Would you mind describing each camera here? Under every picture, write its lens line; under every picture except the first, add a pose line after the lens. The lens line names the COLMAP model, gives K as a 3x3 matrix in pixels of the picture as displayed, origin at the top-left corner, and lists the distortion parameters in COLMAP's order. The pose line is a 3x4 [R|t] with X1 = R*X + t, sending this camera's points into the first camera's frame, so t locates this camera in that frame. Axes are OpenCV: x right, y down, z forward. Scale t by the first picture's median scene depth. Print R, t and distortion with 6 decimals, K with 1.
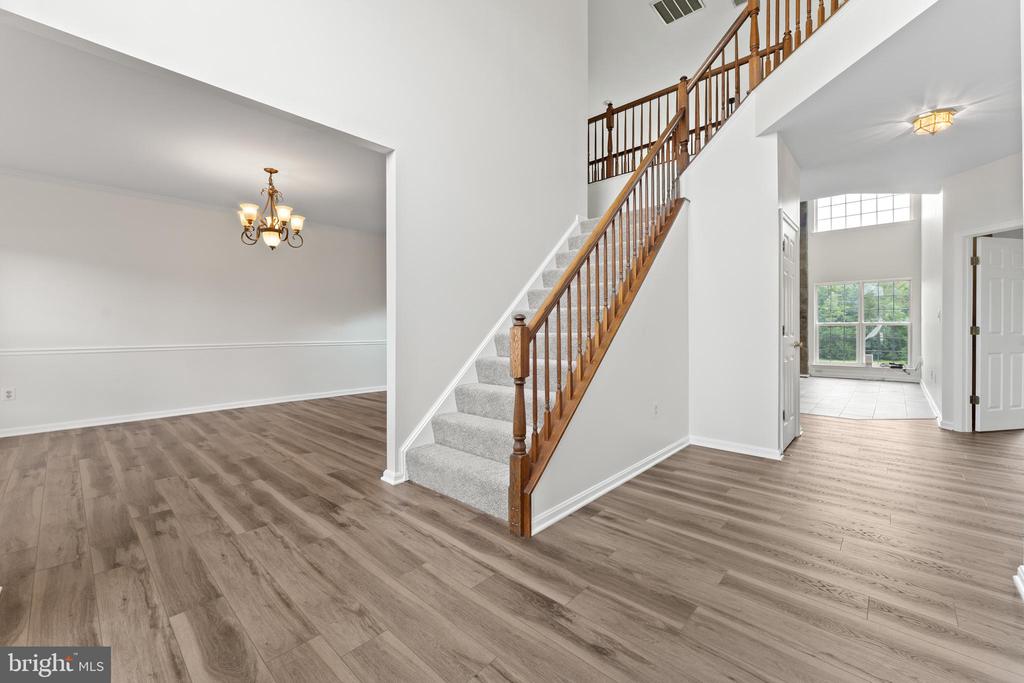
lens RADIAL K [[416.7, 0, 504.5], [0, 416.7, 324.7], [0, 0, 1]] dist [-0.002965, -0.000546]
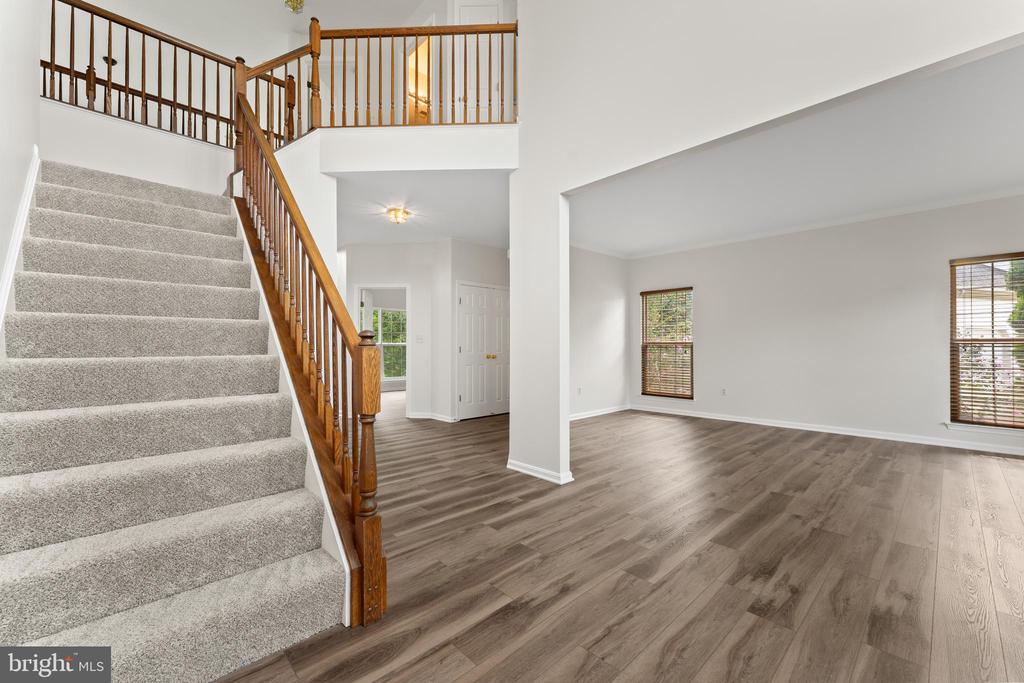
lens RADIAL K [[416.7, 0, 510.5], [0, 416.7, 346.1], [0, 0, 1]] dist [-0.002965, -0.000546]
pose [[0.060039, 0.001471, 0.998195, -0.838357], [-0.002367, 0.999996, -0.001331, 0.002018], [-0.998193, -0.002282, 0.060042, 0.822902]]
